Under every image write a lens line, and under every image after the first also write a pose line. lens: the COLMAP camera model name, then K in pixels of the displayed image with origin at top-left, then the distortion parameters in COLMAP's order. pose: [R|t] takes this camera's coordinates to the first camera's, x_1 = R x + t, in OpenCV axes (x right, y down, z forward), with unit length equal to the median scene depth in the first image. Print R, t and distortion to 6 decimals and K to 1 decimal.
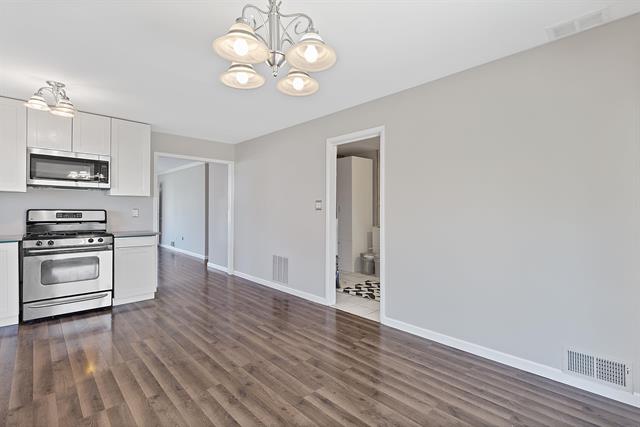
lens RADIAL K [[295.8, 0, 319.4], [0, 295.8, 210.8], [0, 0, 1]] dist [0.021102, 0.000148]
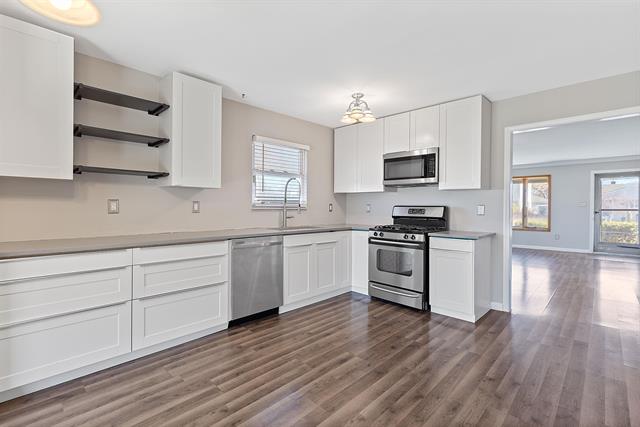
lens RADIAL K [[295.8, 0, 334.4], [0, 295.8, 208.3], [0, 0, 1]] dist [0.021102, 0.000148]
pose [[0.065212, -0.001212, -0.997871, 0.213755], [-0.008246, 0.999964, -0.001753, 0.009591], [0.997837, 0.008343, 0.065200, 0.737526]]
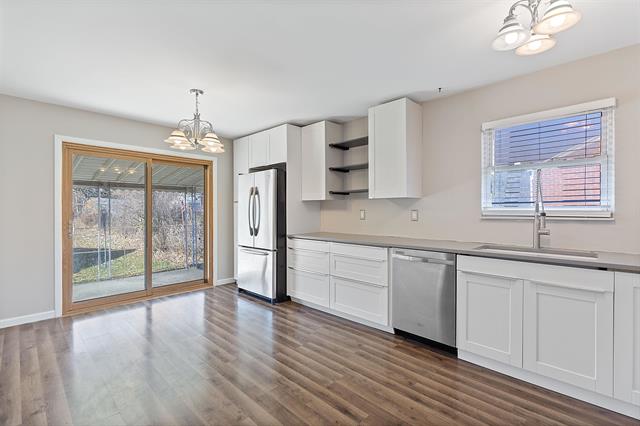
lens RADIAL K [[295.8, 0, 321.6], [0, 295.8, 214.3], [0, 0, 1]] dist [0.021102, 0.000148]
pose [[-0.999126, -0.006984, -0.041218, -0.406257], [-0.007546, 0.999880, 0.013502, -0.007242], [0.041119, 0.013801, -0.999059, 1.349156]]
